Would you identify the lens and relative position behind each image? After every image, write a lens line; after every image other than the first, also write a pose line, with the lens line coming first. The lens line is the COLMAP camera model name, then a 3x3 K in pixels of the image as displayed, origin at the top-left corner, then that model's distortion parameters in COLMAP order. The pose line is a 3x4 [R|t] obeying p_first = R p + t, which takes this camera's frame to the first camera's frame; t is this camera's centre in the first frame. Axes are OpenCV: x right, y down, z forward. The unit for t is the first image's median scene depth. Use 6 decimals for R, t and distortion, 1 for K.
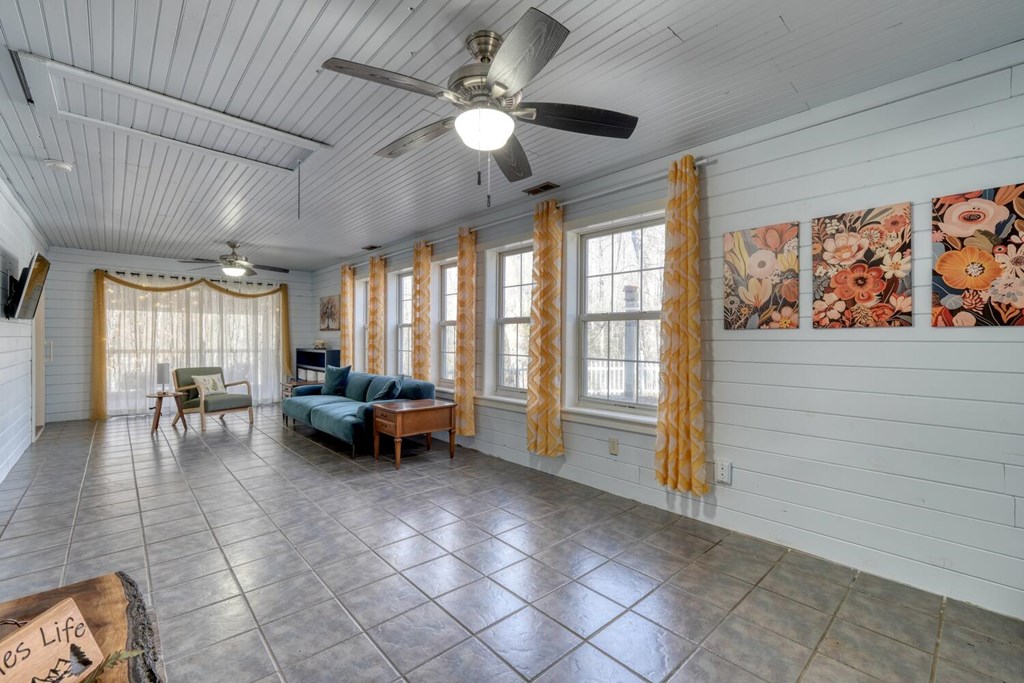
lens RADIAL K [[433.0, 0, 507.9], [0, 433.0, 339.9], [0, 0, 1]] dist [-0.000826, 0.000054]
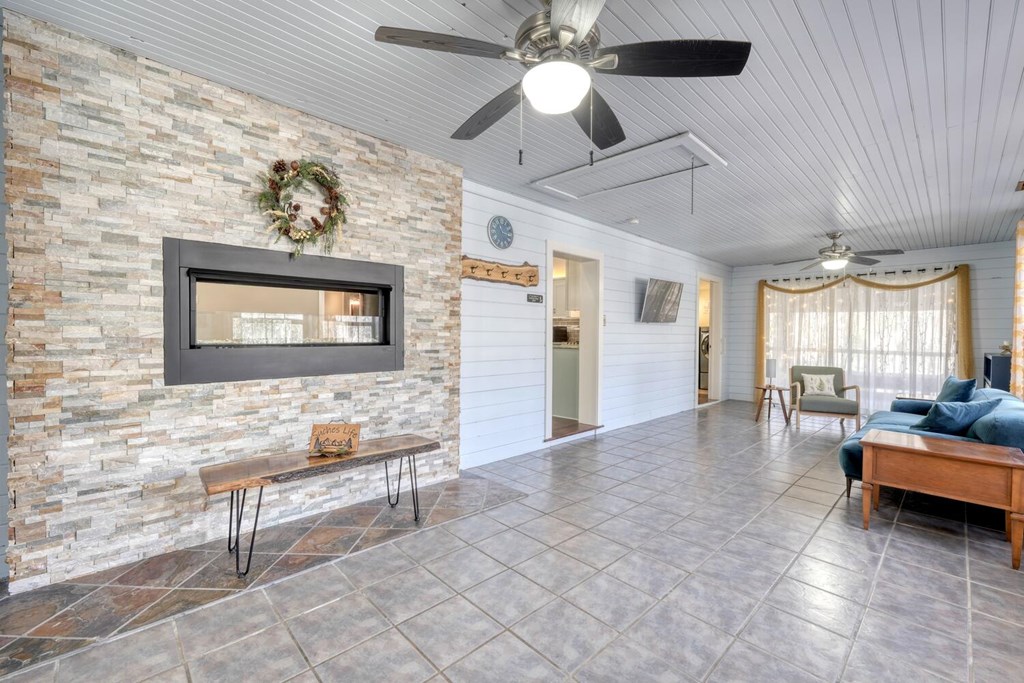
lens RADIAL K [[433.0, 0, 508.4], [0, 433.0, 339.2], [0, 0, 1]] dist [-0.000826, 0.000054]
pose [[0.027020, 0.008391, -0.999600, 0.245310], [-0.016232, 0.999837, 0.007954, 0.004619], [0.999503, 0.016011, 0.027152, 0.259347]]
